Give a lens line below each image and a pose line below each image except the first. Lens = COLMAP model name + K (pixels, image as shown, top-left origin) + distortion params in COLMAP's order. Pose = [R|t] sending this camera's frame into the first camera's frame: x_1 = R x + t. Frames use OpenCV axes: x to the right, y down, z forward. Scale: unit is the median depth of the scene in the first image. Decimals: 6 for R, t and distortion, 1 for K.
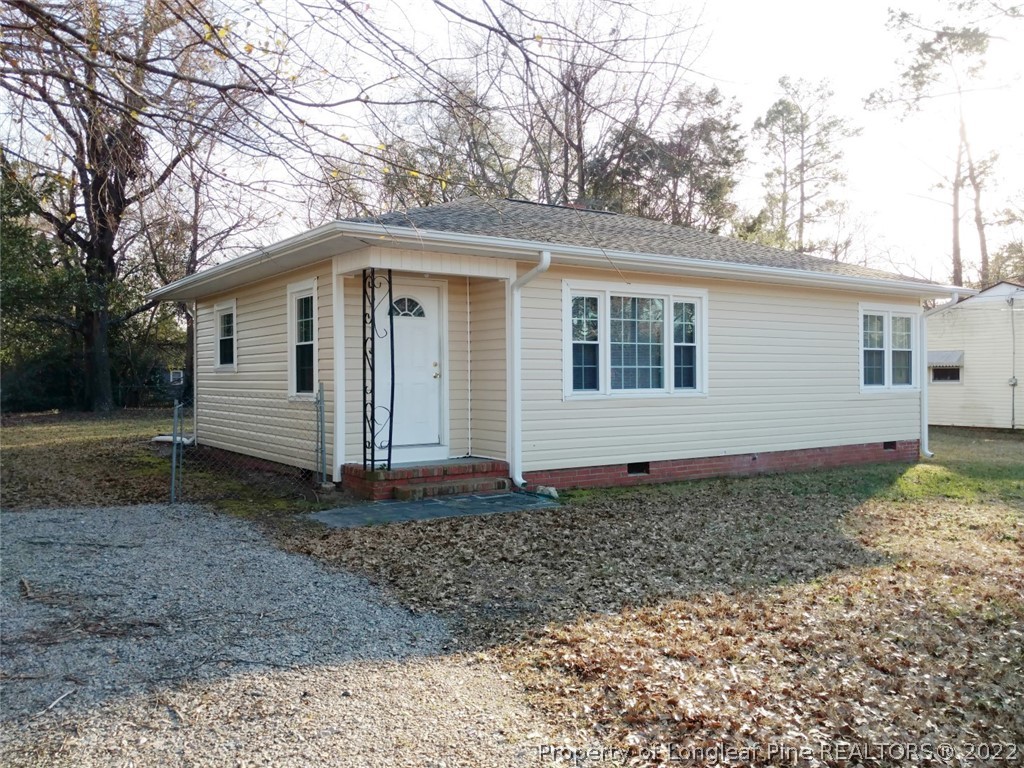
lens RADIAL K [[816.7, 0, 513.0], [0, 816.7, 382.4], [0, 0, 1]] dist [0.014141, 0.001796]
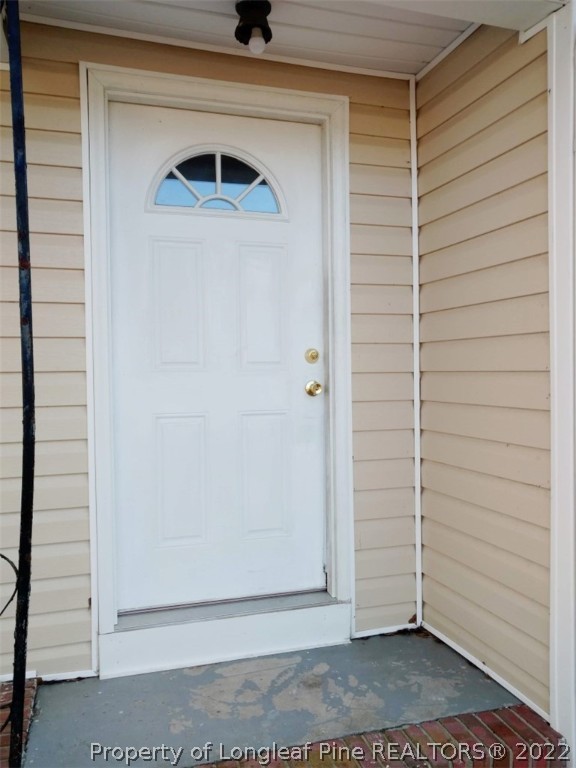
lens RADIAL K [[612.6, 0, 286.7], [0, 612.6, 384.0], [0, 0, 1]] dist [0.014141, 0.001796]
pose [[0.955987, -0.000823, -0.293409, -0.034490], [0.004877, 0.999902, 0.013088, -0.015090], [0.293370, -0.013943, 0.955897, 0.830165]]
